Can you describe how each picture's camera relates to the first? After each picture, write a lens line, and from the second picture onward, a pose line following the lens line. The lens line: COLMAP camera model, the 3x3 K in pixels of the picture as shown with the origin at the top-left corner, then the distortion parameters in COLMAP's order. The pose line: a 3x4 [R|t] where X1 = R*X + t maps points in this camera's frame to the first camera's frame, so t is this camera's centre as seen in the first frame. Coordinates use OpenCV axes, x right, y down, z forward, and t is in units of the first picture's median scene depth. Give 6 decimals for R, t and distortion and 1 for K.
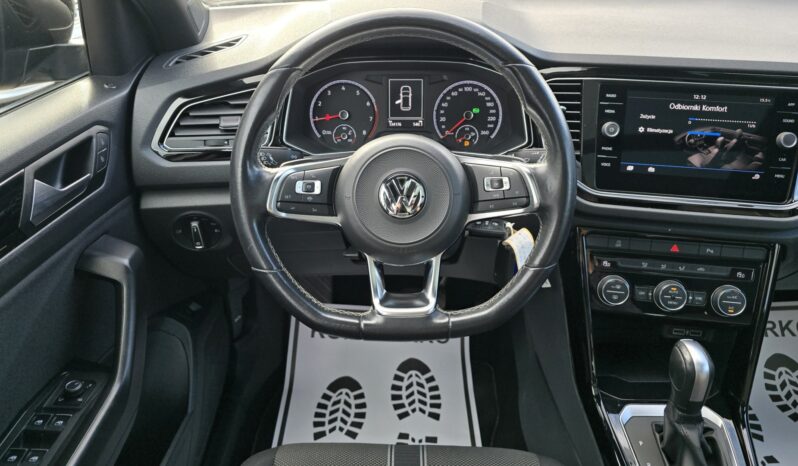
lens RADIAL K [[564.7, 0, 393.9], [0, 564.7, 230.4], [0, 0, 1]] dist [0.048043, -0.041755]
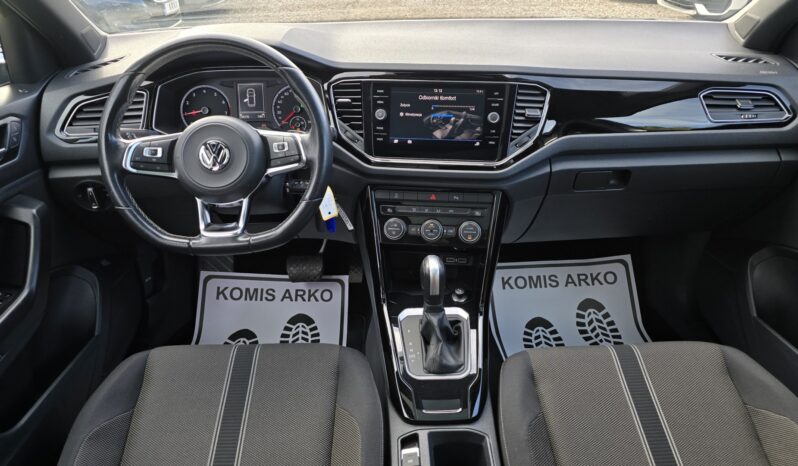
lens RADIAL K [[564.7, 0, 393.9], [0, 564.7, 237.4], [0, 0, 1]] dist [0.048043, -0.041755]
pose [[0.999189, -0.029625, 0.027278, 0.361404], [0.030340, 0.999197, -0.026177, 0.171110], [-0.026481, 0.026983, 0.999285, -0.422467]]
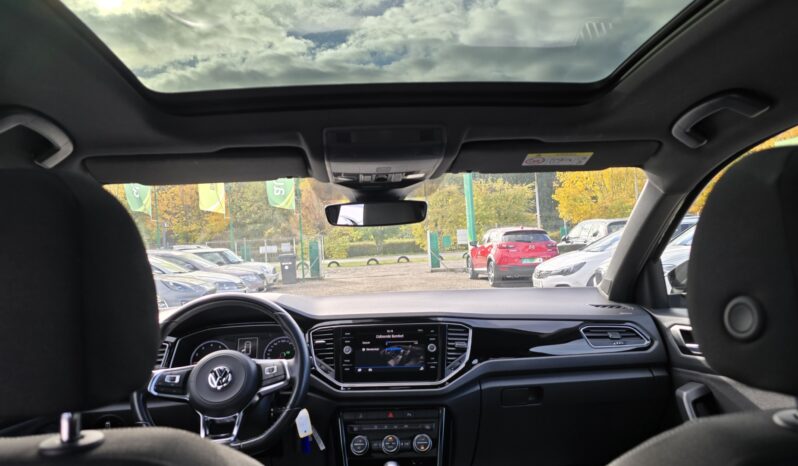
lens RADIAL K [[564.7, 0, 402.3], [0, 564.7, 211.4], [0, 0, 1]] dist [0.048043, -0.041755]
pose [[0.994156, -0.036685, 0.101529, 0.382170], [0.088056, 0.819638, -0.566073, 0.526961], [-0.062451, 0.571705, 0.818079, -0.825894]]
